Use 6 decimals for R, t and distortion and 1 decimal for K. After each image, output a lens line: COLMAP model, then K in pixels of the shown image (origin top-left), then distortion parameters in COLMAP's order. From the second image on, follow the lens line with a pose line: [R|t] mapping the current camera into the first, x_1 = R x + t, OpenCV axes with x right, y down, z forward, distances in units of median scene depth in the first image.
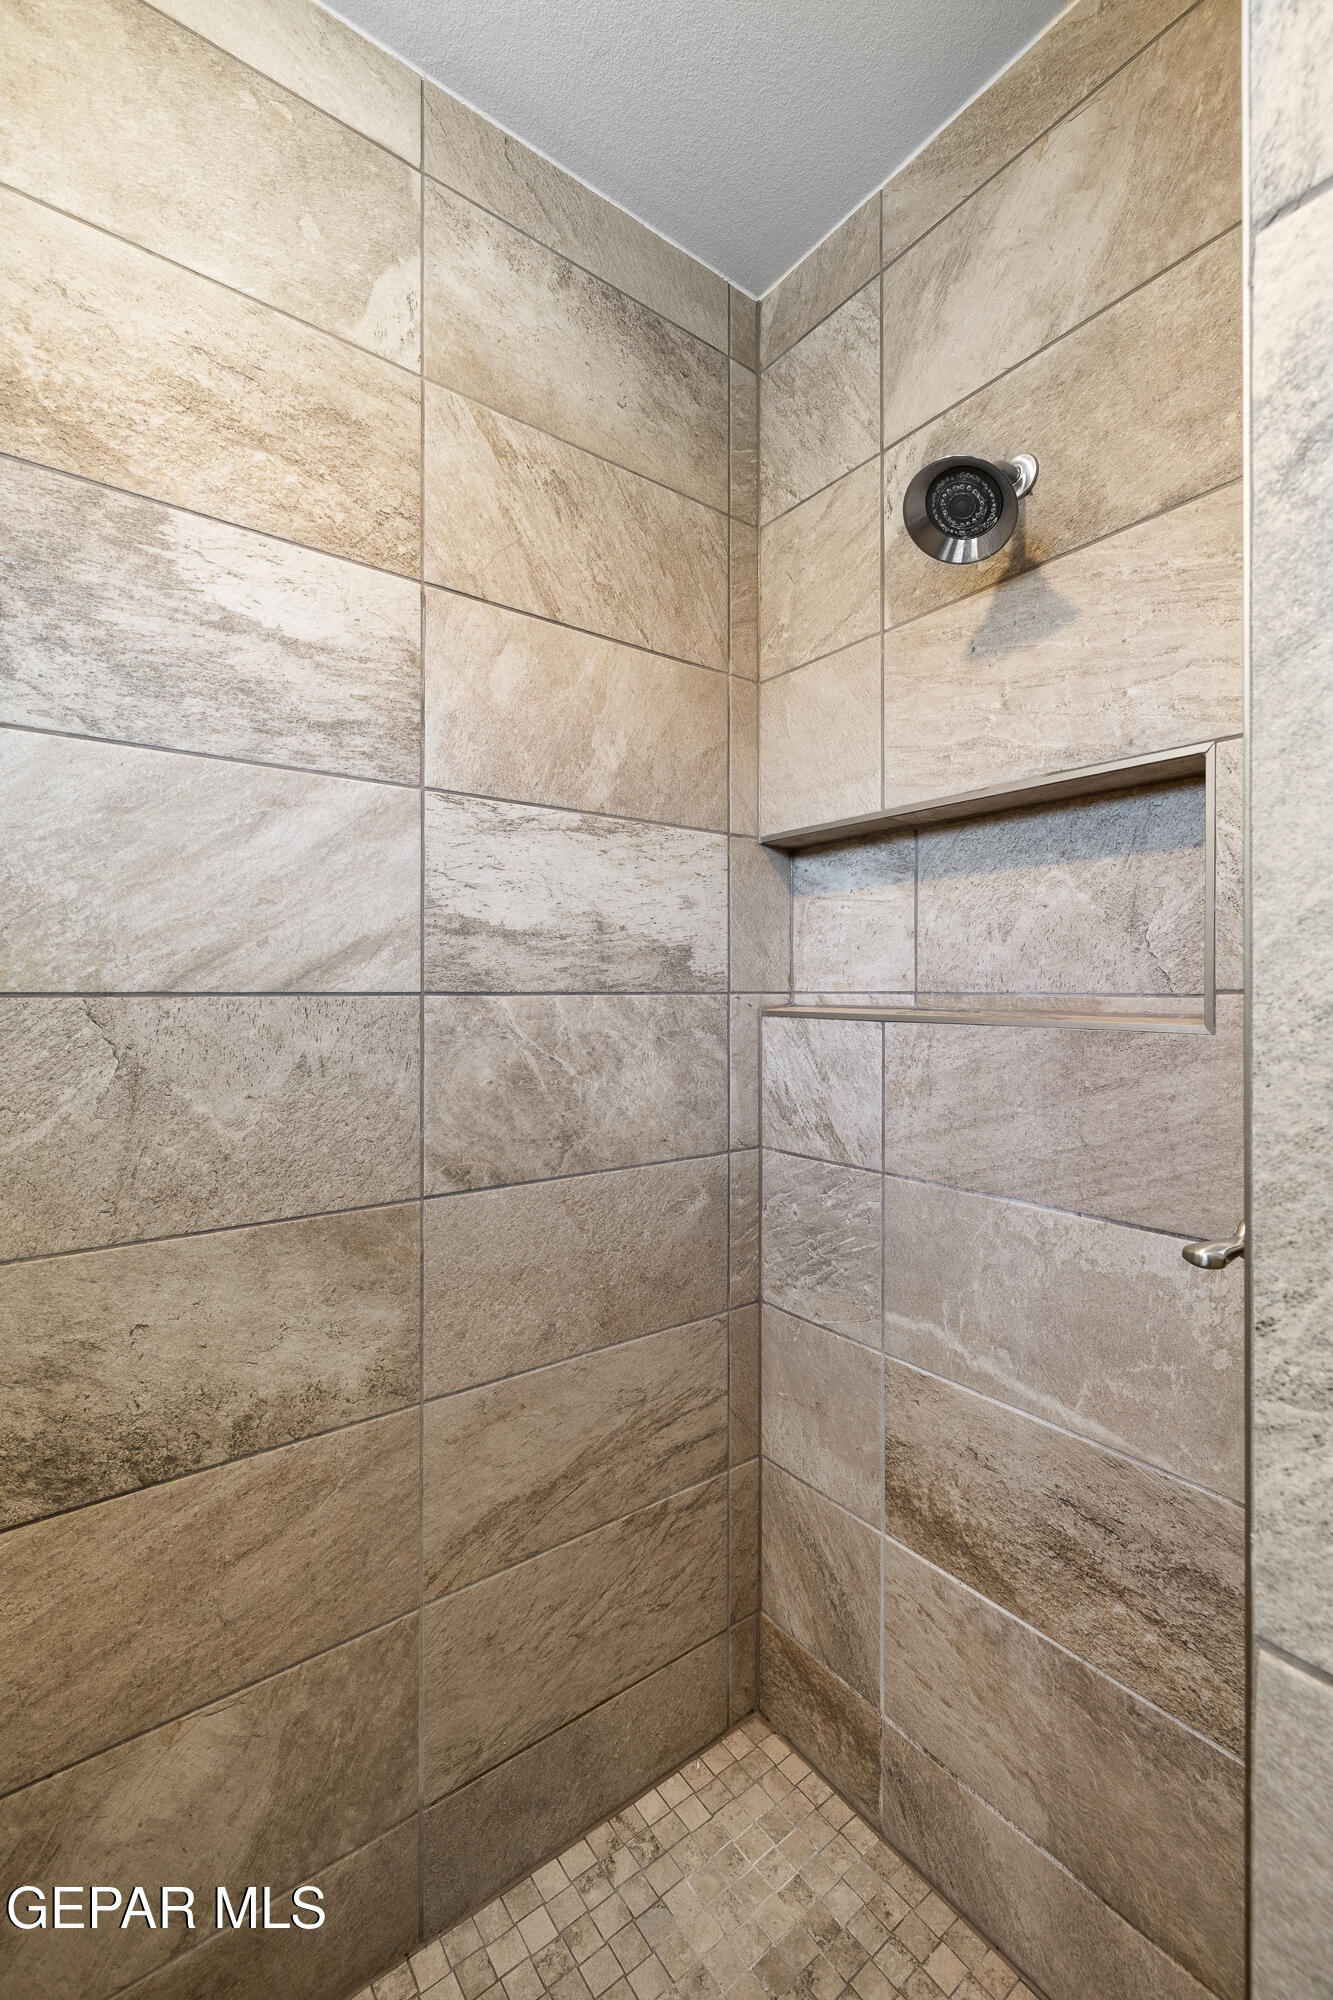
lens RADIAL K [[843.3, 0, 665.5], [0, 843.3, 992.6], [0, 0, 1]] dist [-0.001101, 0.000038]
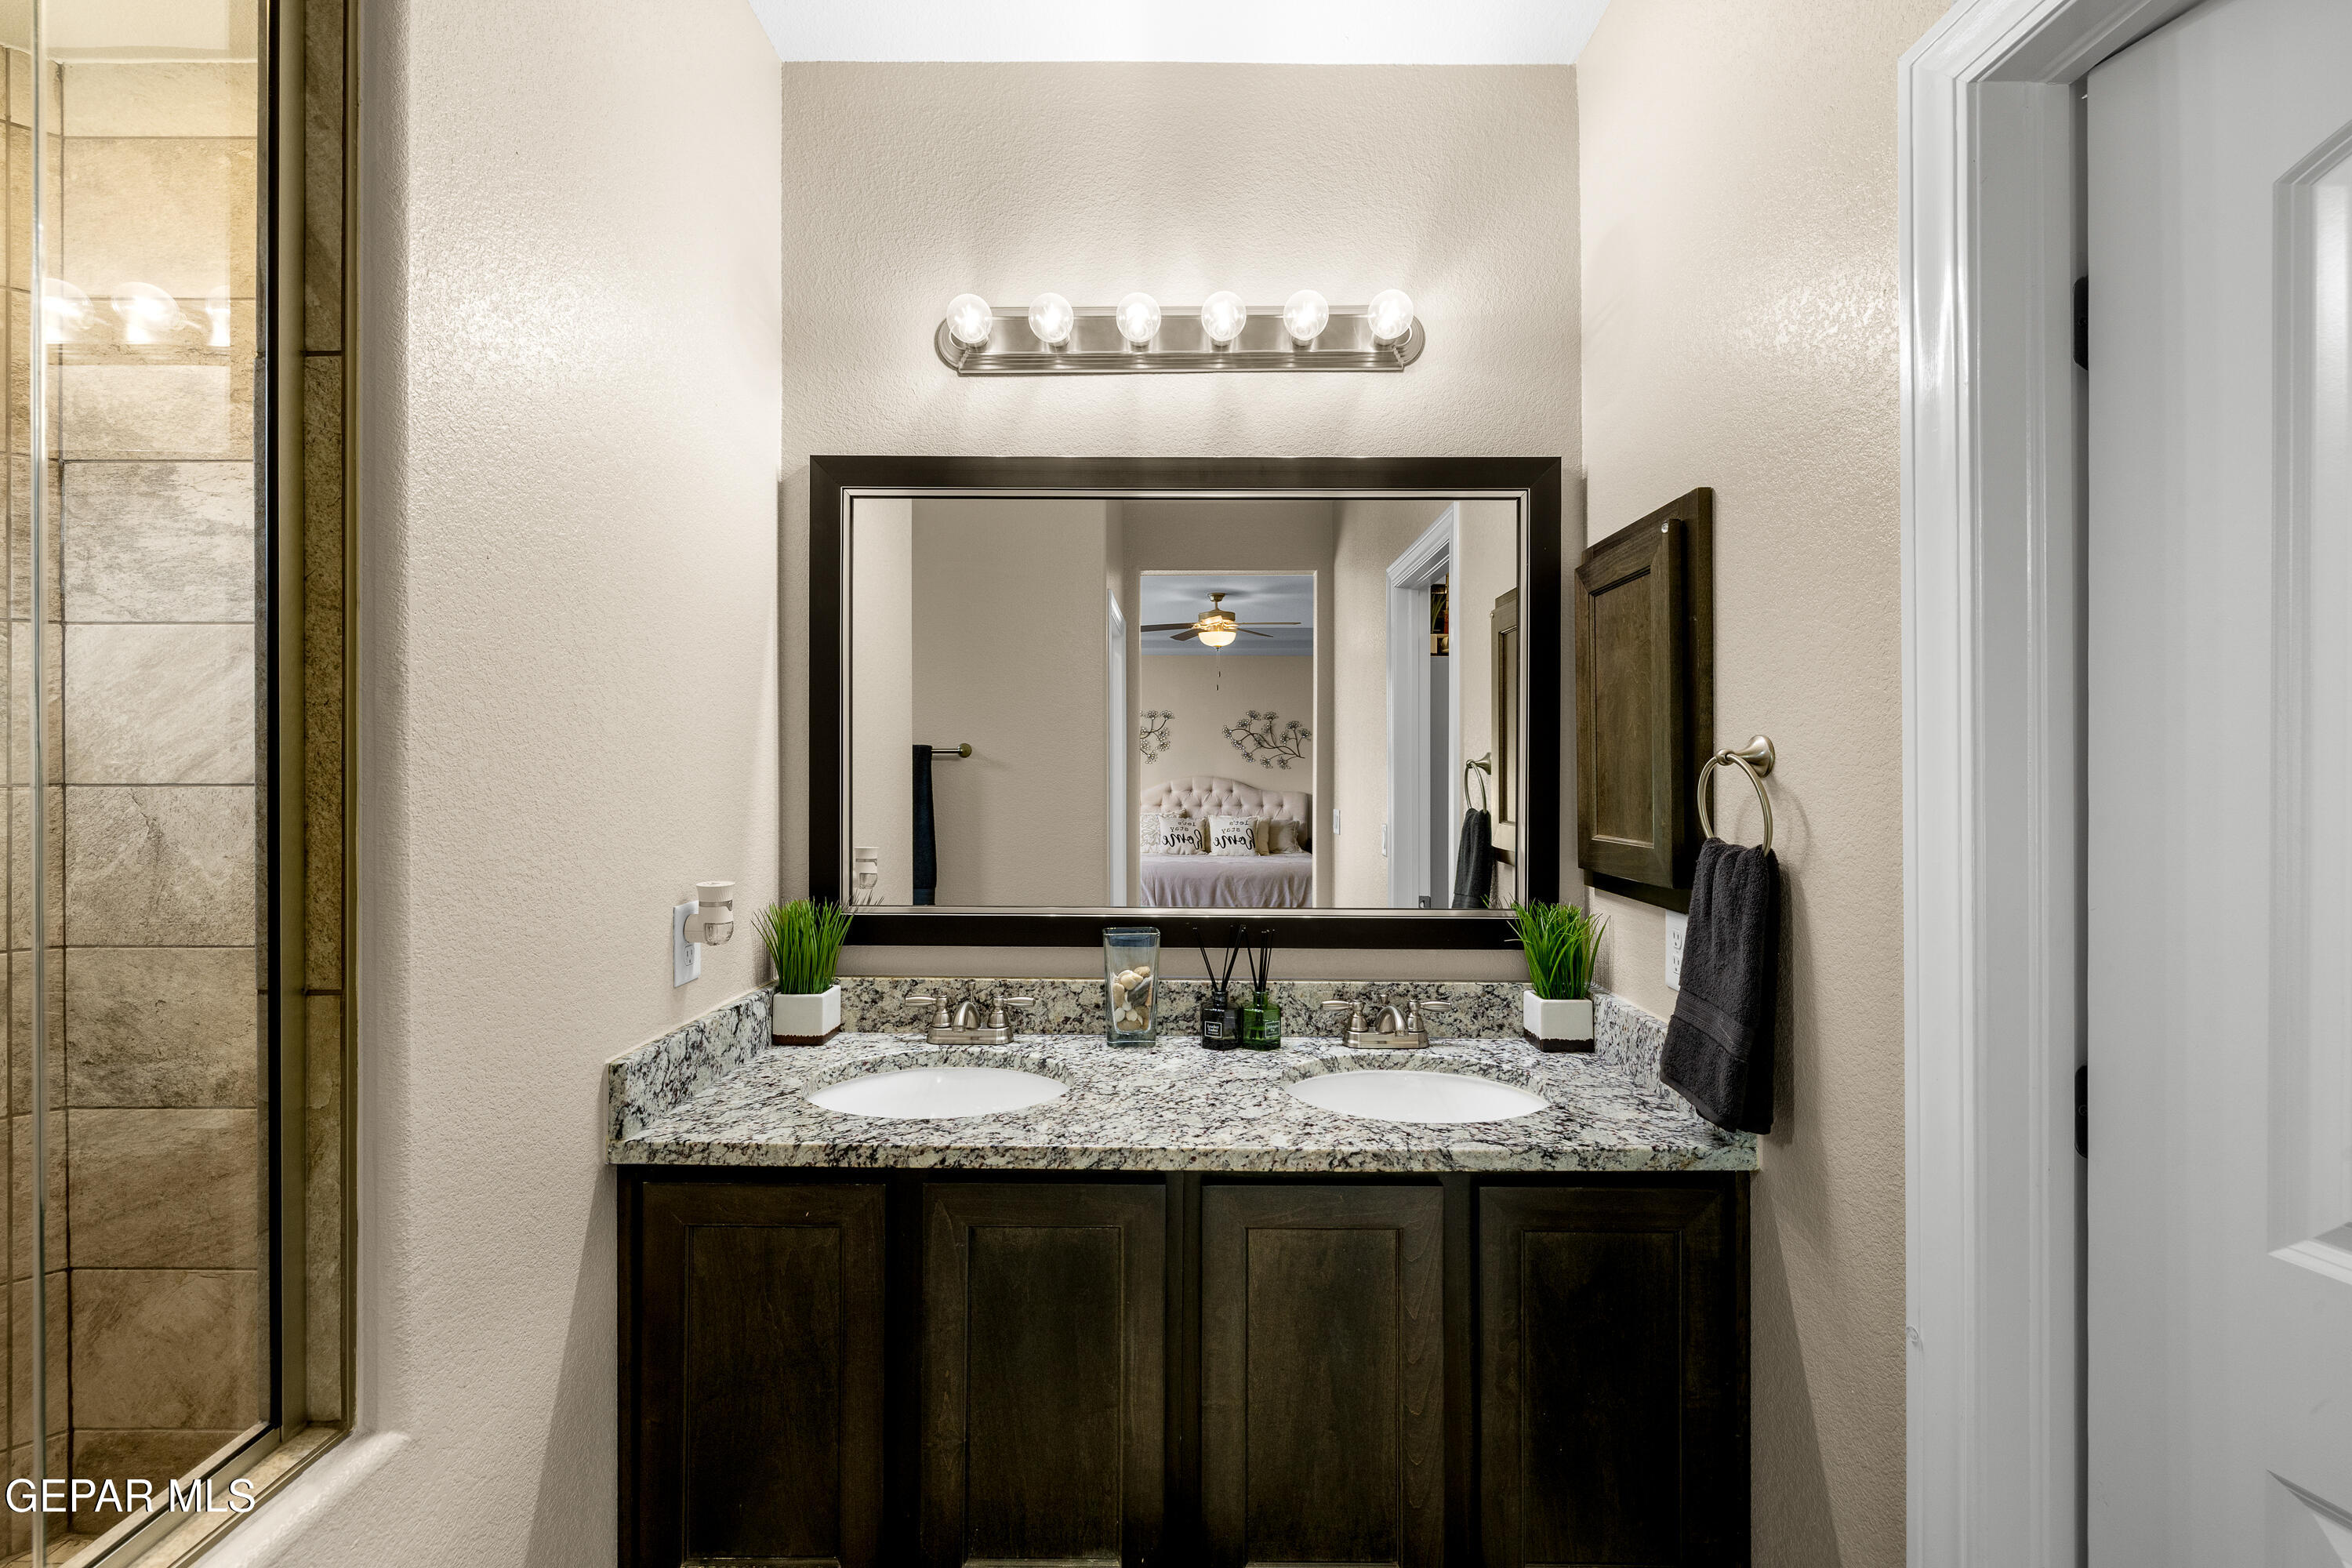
lens RADIAL K [[991.8, 0, 1173.1], [0, 991.8, 780.4], [0, 0, 1]] dist [-0.001101, 0.000038]
pose [[0.794899, -0.000072, -0.606742, 1.939125], [-0.000716, 0.999999, -0.001056, -0.005941], [0.606741, 0.001274, 0.794898, 0.685653]]
